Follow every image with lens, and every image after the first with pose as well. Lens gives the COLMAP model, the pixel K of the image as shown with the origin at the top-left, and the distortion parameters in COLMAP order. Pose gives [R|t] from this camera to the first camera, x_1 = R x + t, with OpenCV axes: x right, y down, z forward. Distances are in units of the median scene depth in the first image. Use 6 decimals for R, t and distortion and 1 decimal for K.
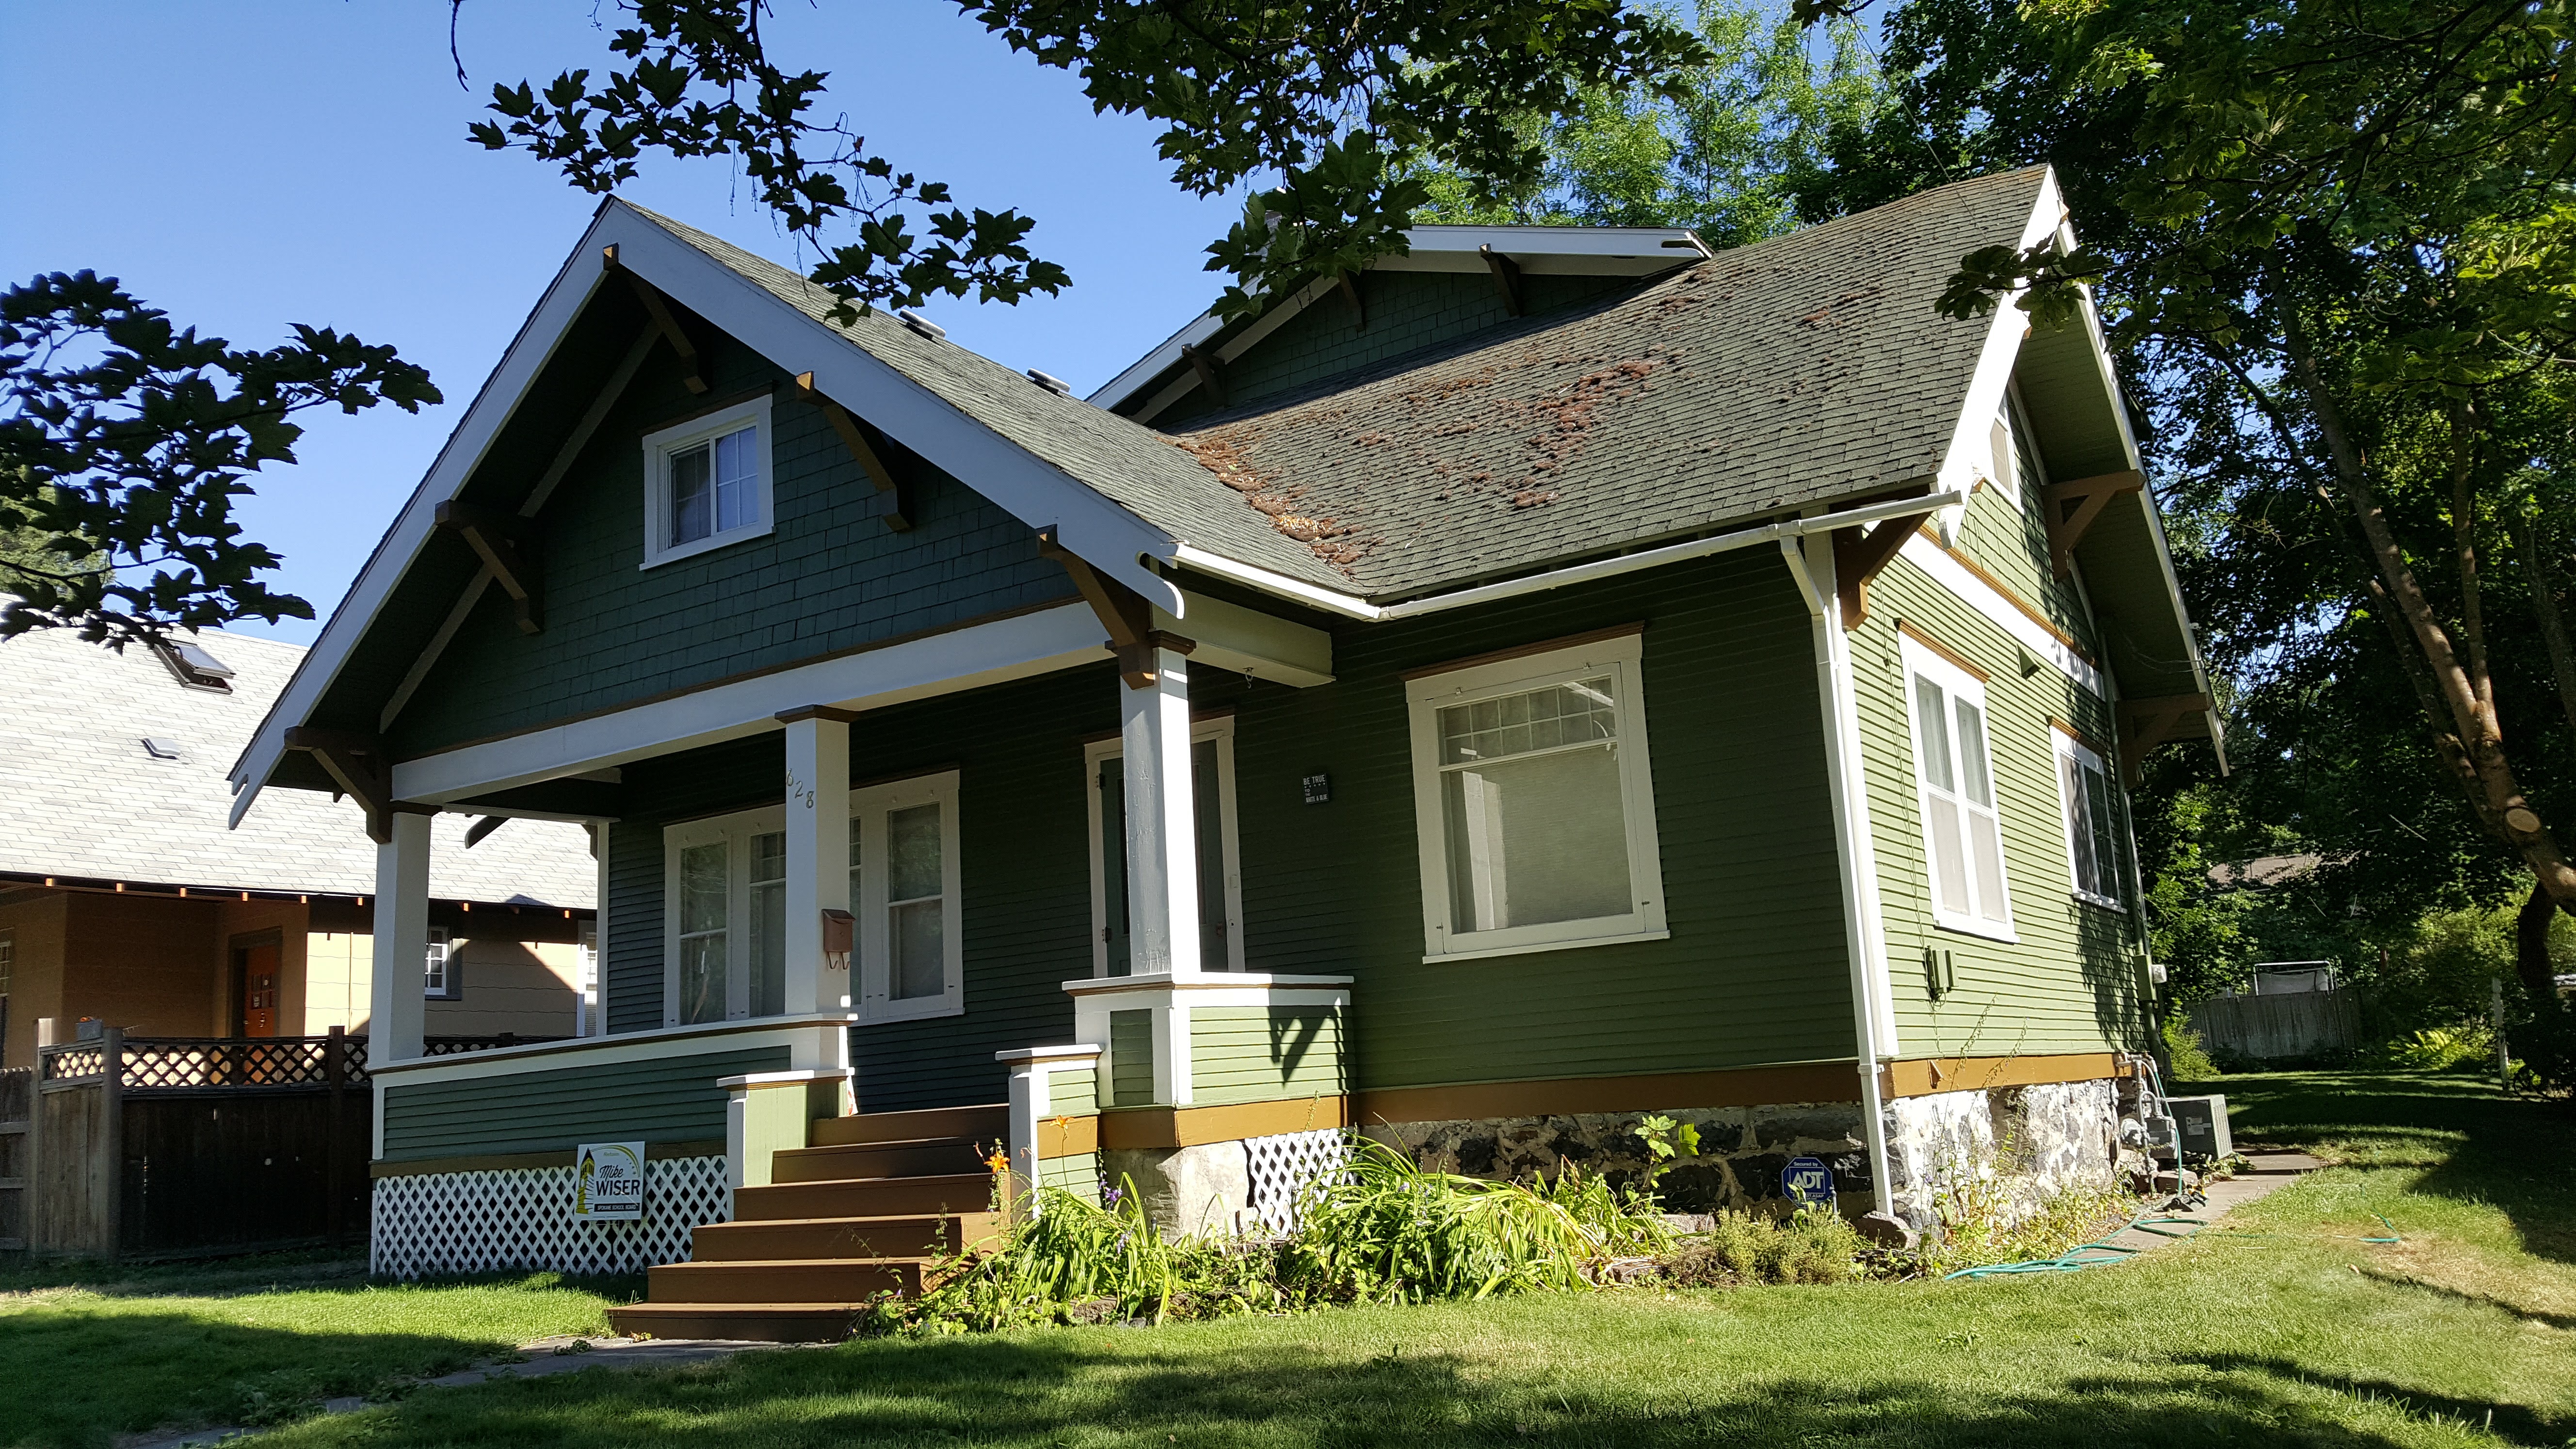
lens RADIAL K [[1984.5, 0, 1239.4], [0, 1984.5, 717.5], [0, 0, 1]] dist [0.124112, -0.327691]
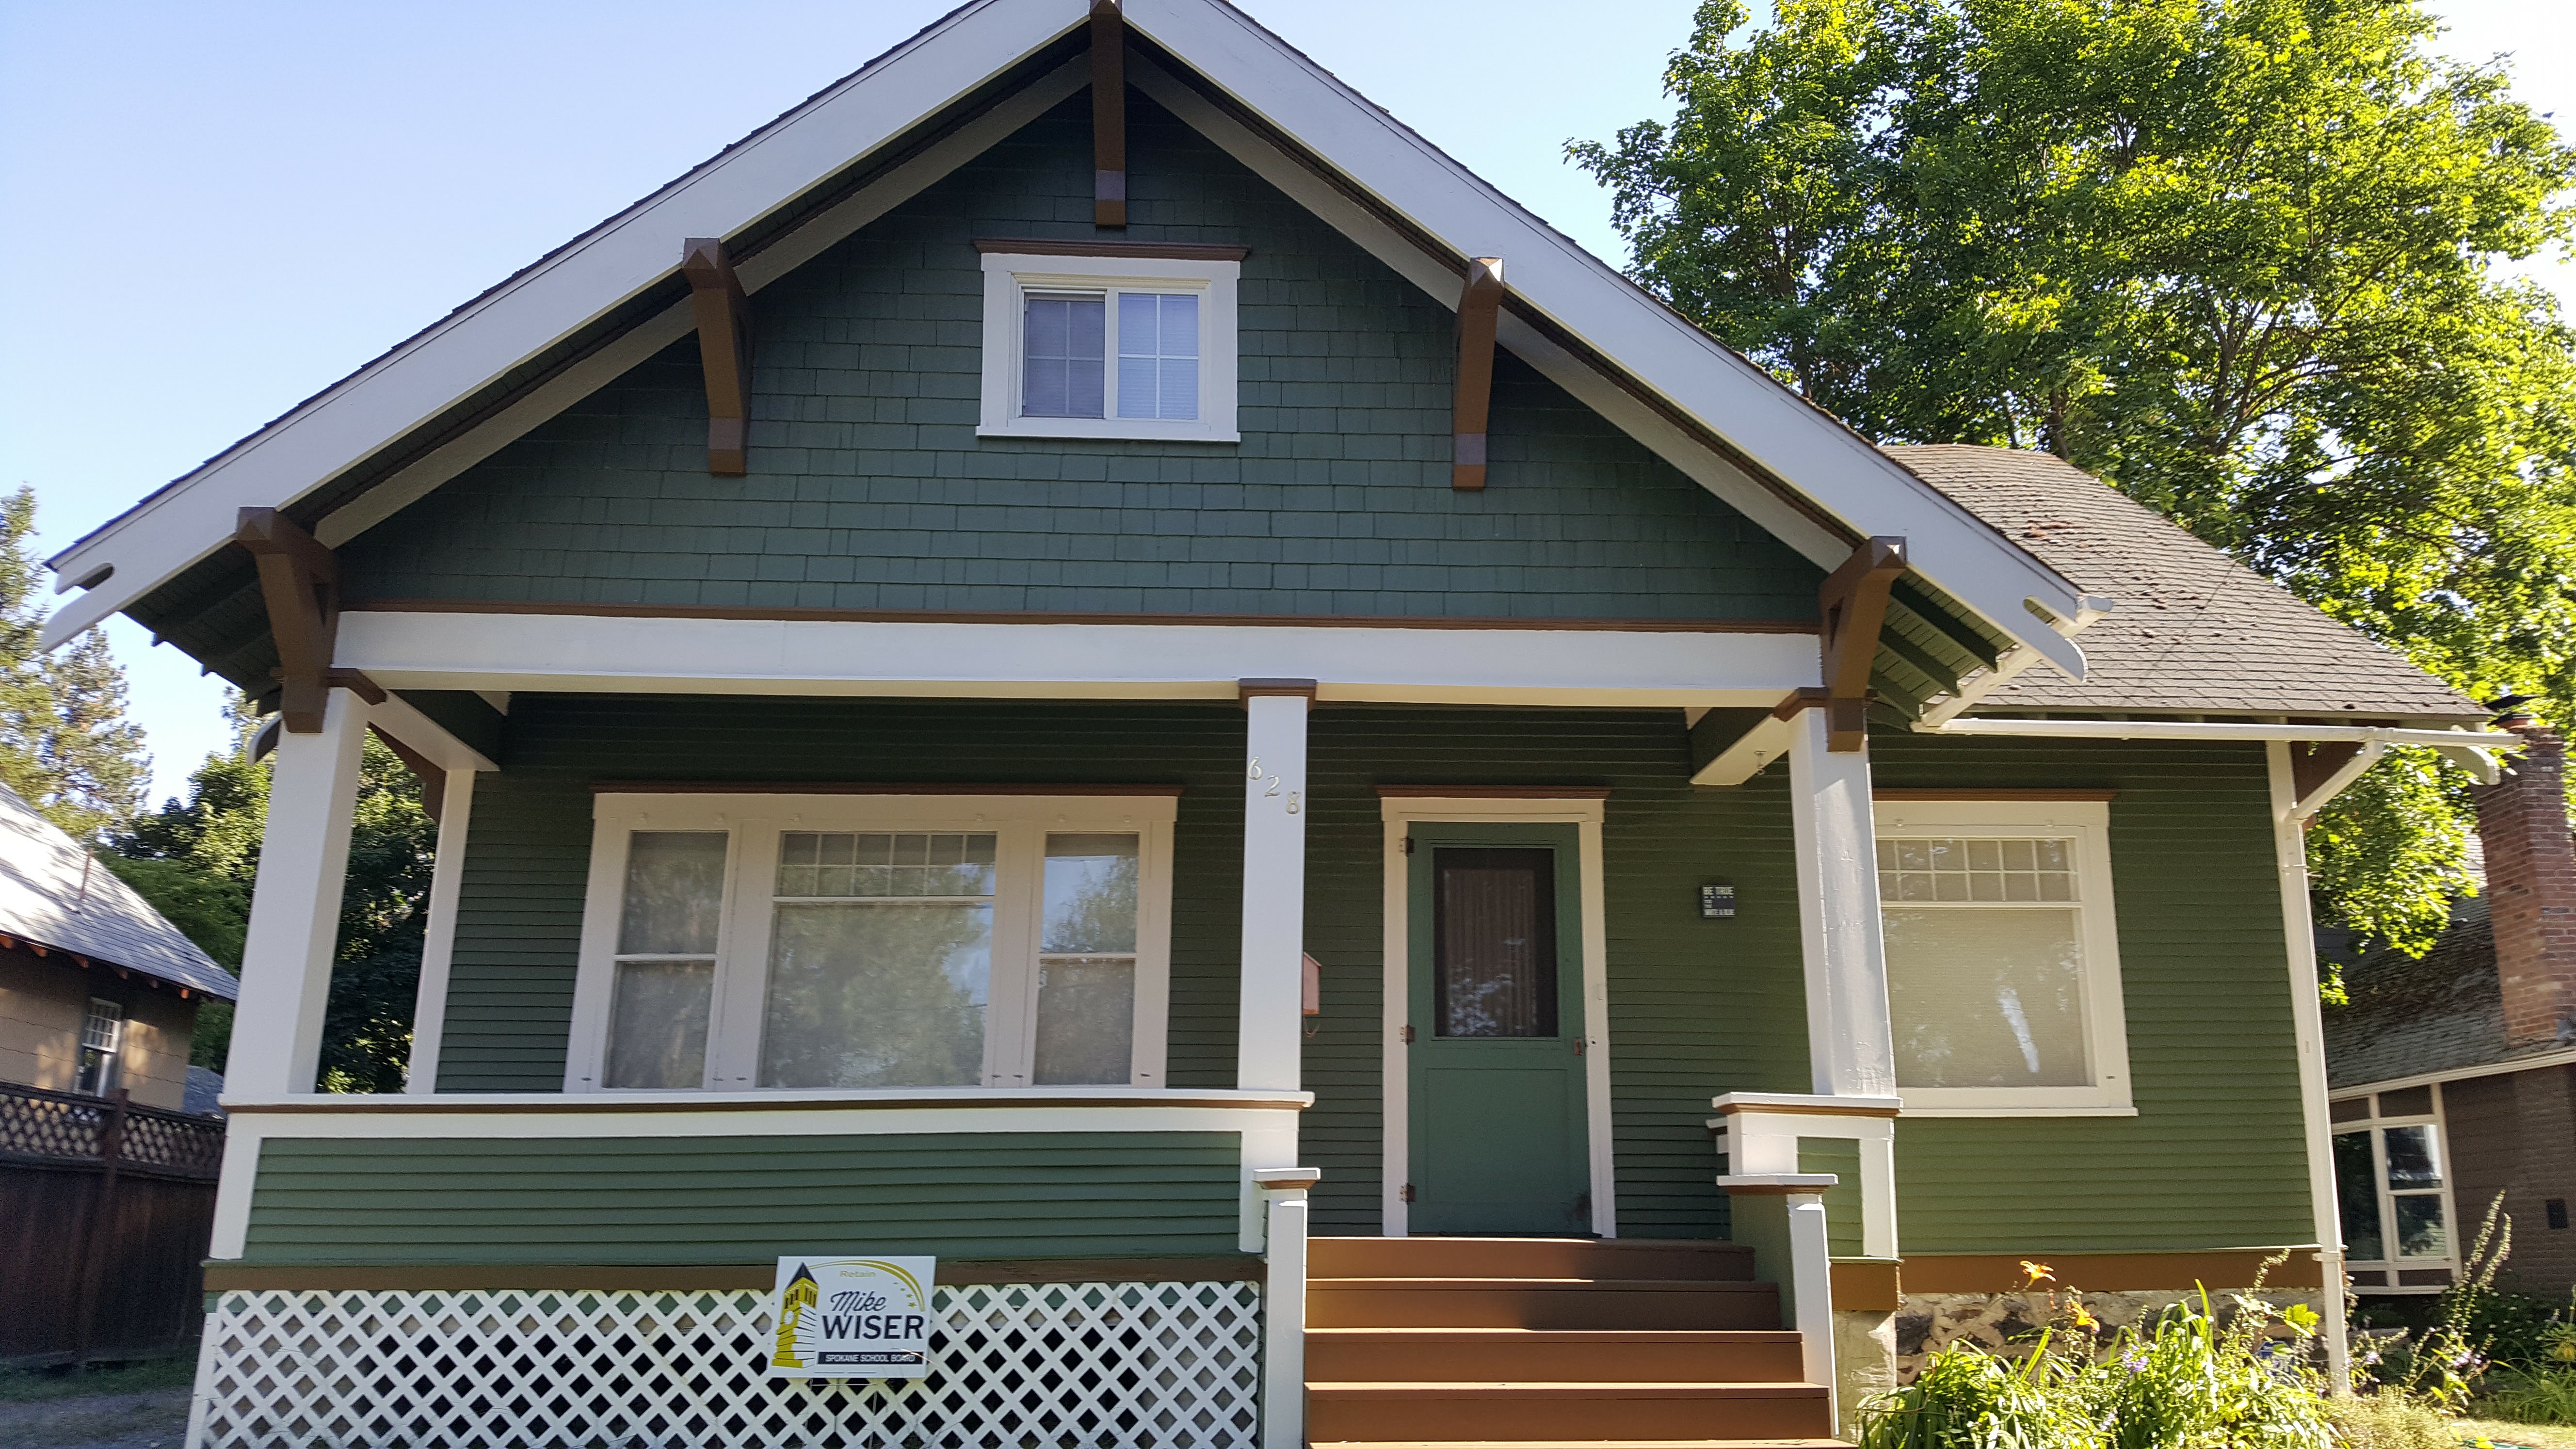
lens RADIAL K [[2043.5, 0, 1287.8], [0, 2043.5, 734.9], [0, 0, 1]] dist [0.096882, -0.234259]
pose [[0.789901, 0.209054, 0.576501, -0.640013], [-0.162390, 0.977845, -0.132091, 0.112997], [-0.591343, 0.010721, 0.806349, 0.377314]]
